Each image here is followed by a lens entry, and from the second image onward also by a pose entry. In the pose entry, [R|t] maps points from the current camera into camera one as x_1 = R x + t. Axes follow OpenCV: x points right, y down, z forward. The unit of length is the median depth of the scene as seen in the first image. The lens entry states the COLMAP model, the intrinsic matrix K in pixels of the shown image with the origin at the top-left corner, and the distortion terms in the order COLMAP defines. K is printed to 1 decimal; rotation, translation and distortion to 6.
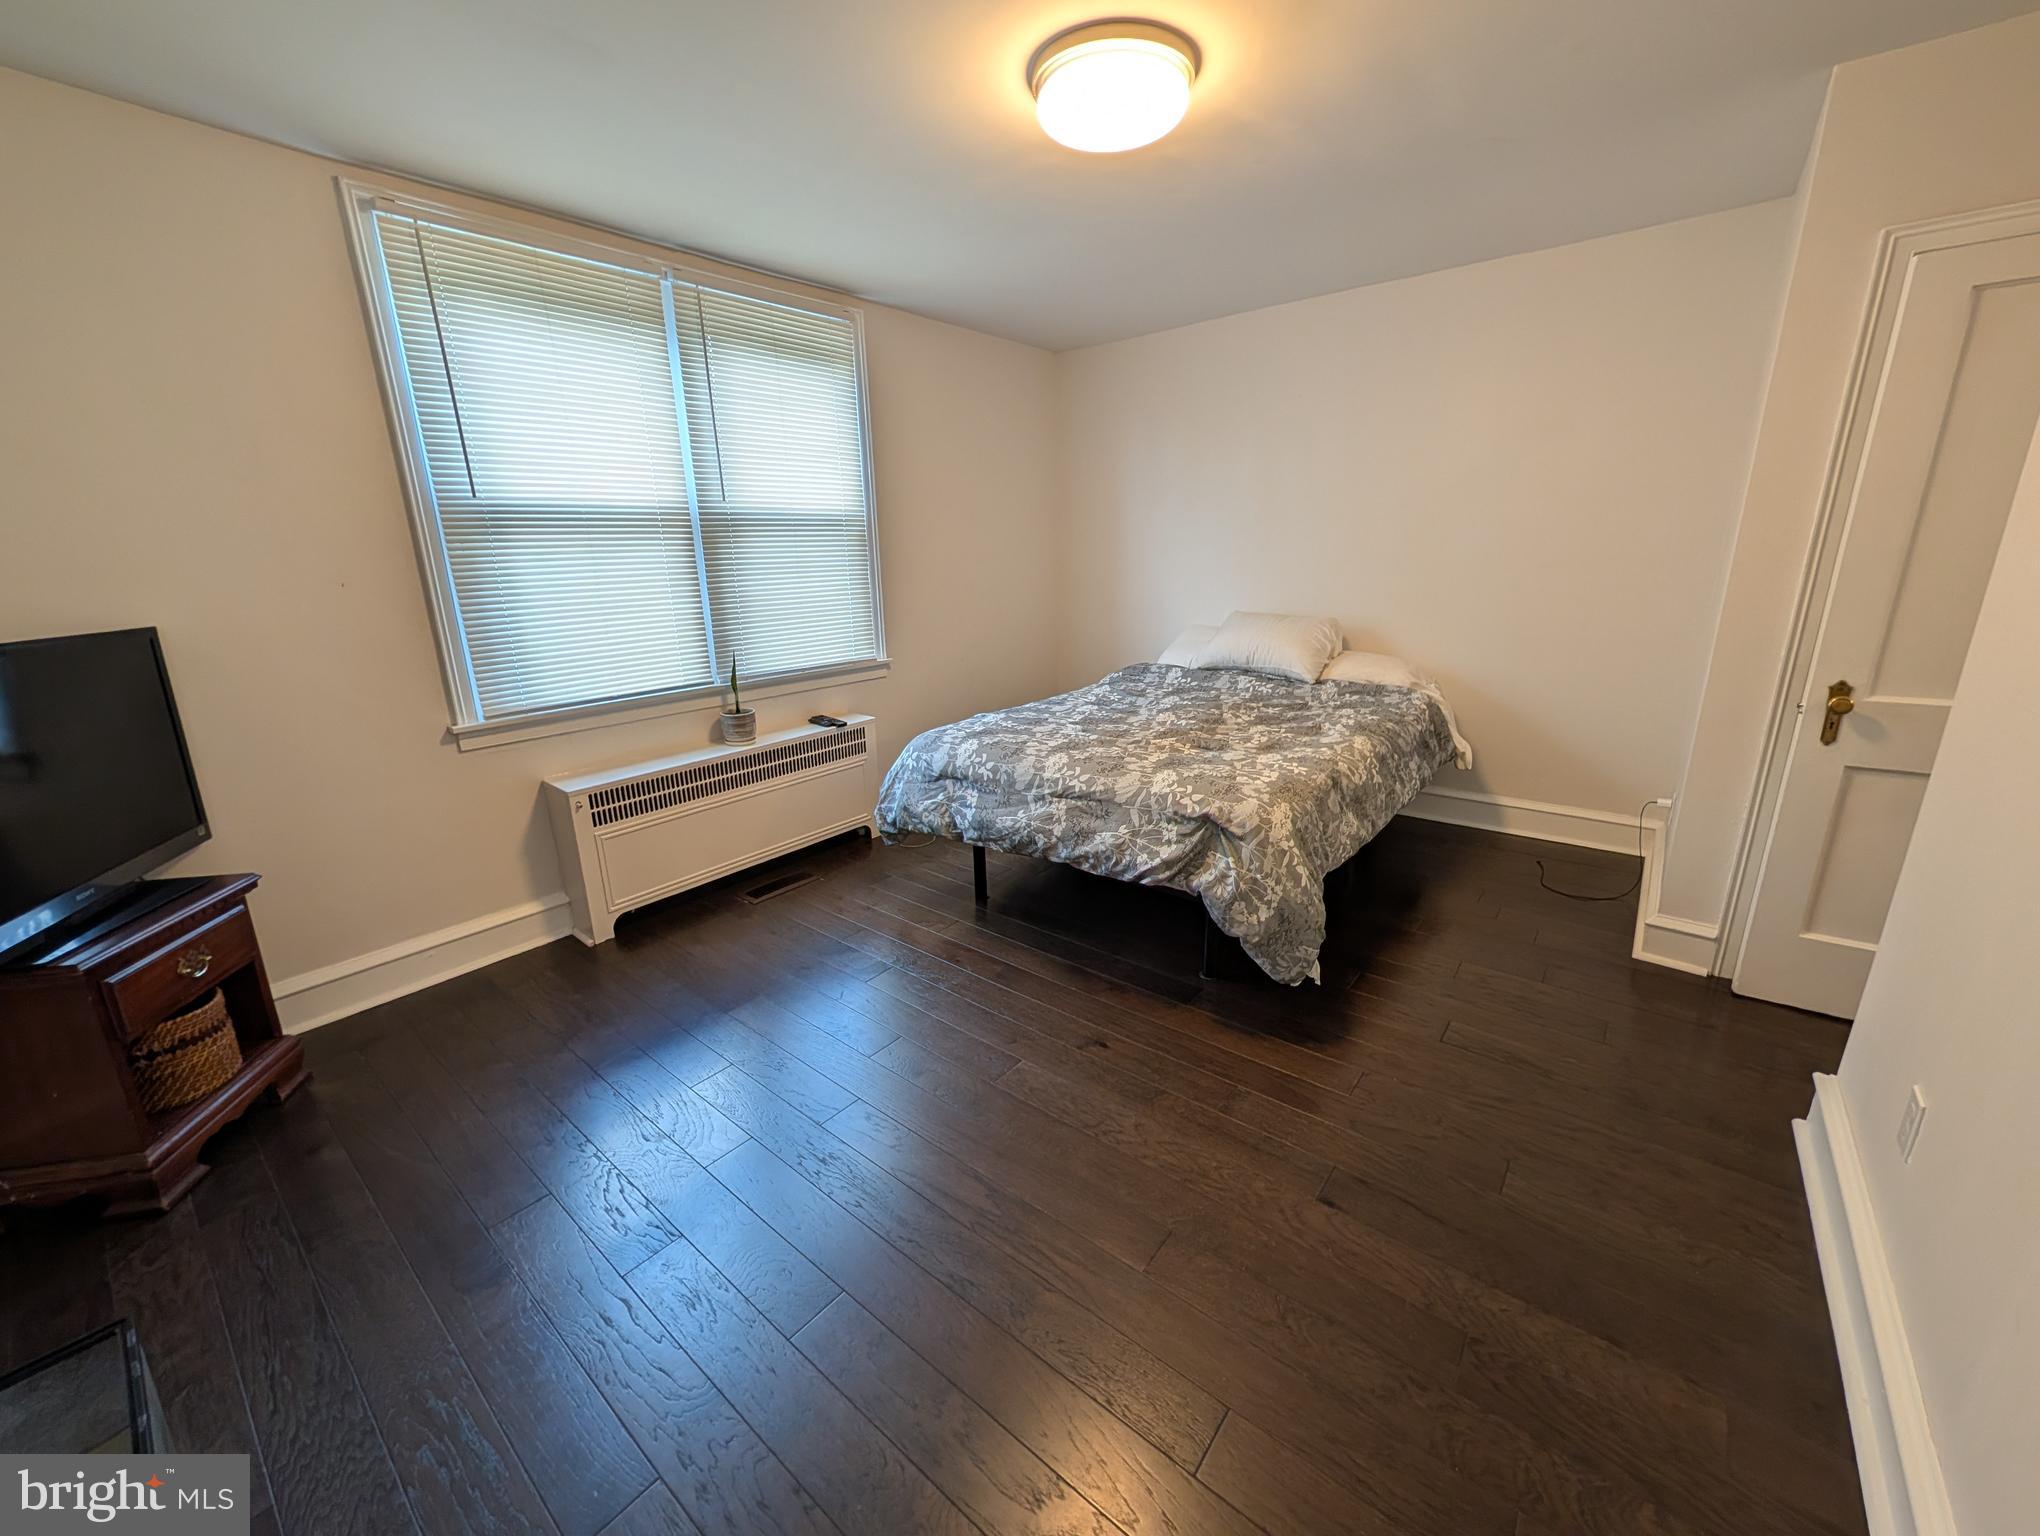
lens RADIAL K [[790.5, 0, 1022.8], [0, 790.5, 773.9], [0, 0, 1]] dist [0.001803, 0.000266]
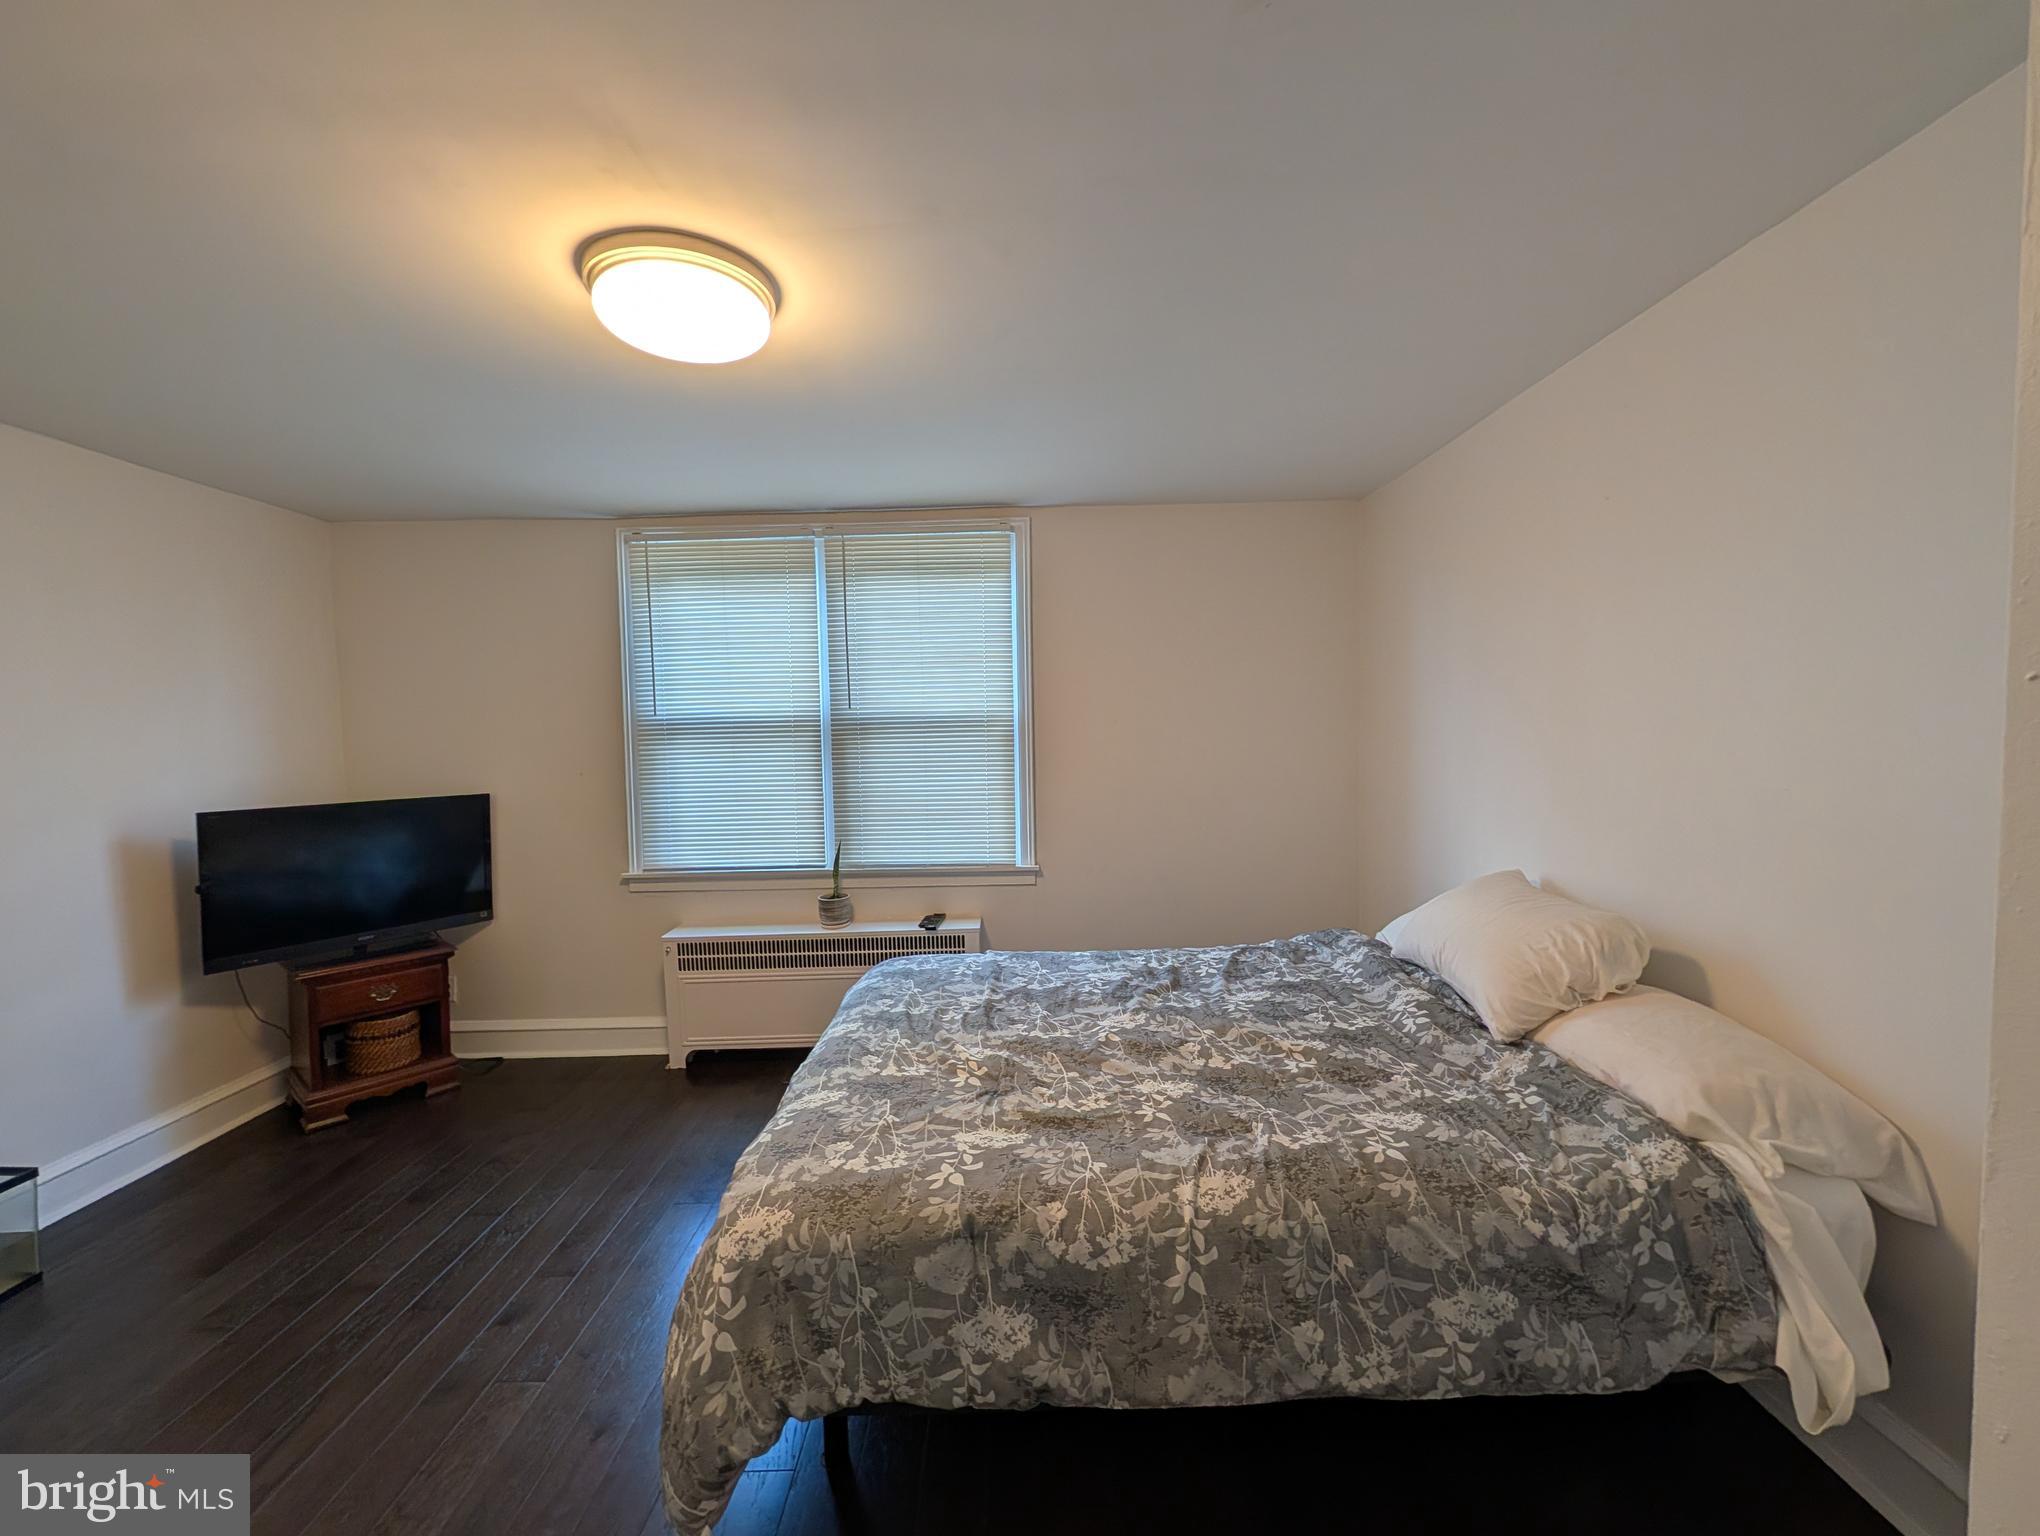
lens RADIAL K [[790.5, 0, 1015.4], [0, 790.5, 776.5], [0, 0, 1]] dist [0.001803, 0.000266]
pose [[0.630311, 0.055280, -0.774372, 0.706857], [-0.209731, 0.972498, -0.101290, -0.207341], [0.747476, 0.226254, 0.624571, 0.550885]]
